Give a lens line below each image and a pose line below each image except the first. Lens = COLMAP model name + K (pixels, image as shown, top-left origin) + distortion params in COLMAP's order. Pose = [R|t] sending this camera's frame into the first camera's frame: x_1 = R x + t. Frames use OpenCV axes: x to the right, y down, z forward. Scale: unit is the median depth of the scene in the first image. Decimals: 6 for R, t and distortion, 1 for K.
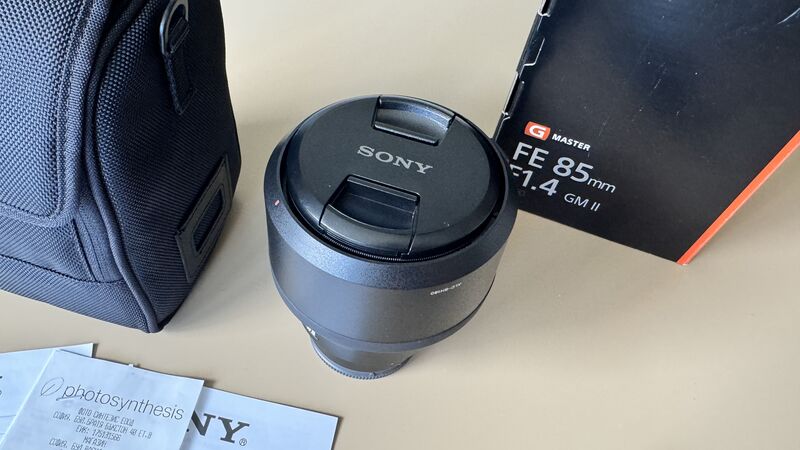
lens RADIAL K [[584.7, 0, 340.4], [0, 584.7, 221.3], [0, 0, 1]] dist [0.037788, -0.019795]
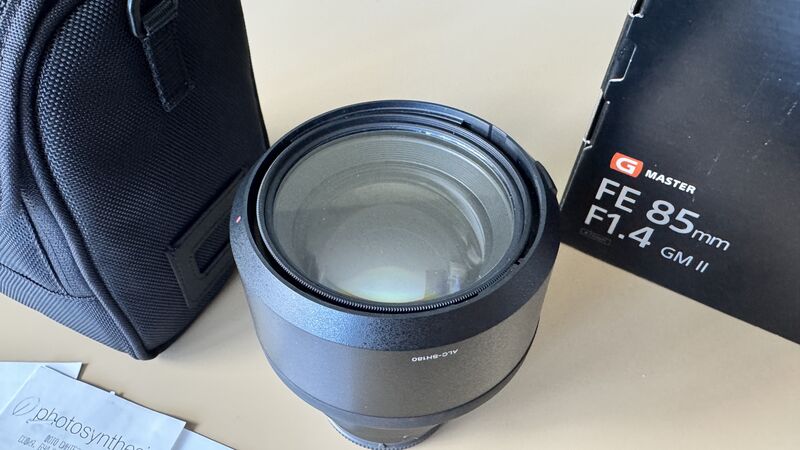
lens RADIAL K [[584.7, 0, 355.3], [0, 584.7, 226.9], [0, 0, 1]] dist [0.037788, -0.019795]
pose [[0.980825, 0.085109, -0.175326, 0.130712], [-0.093430, 0.994832, -0.039750, -0.003825], [0.171037, 0.055368, 0.983708, 0.164861]]
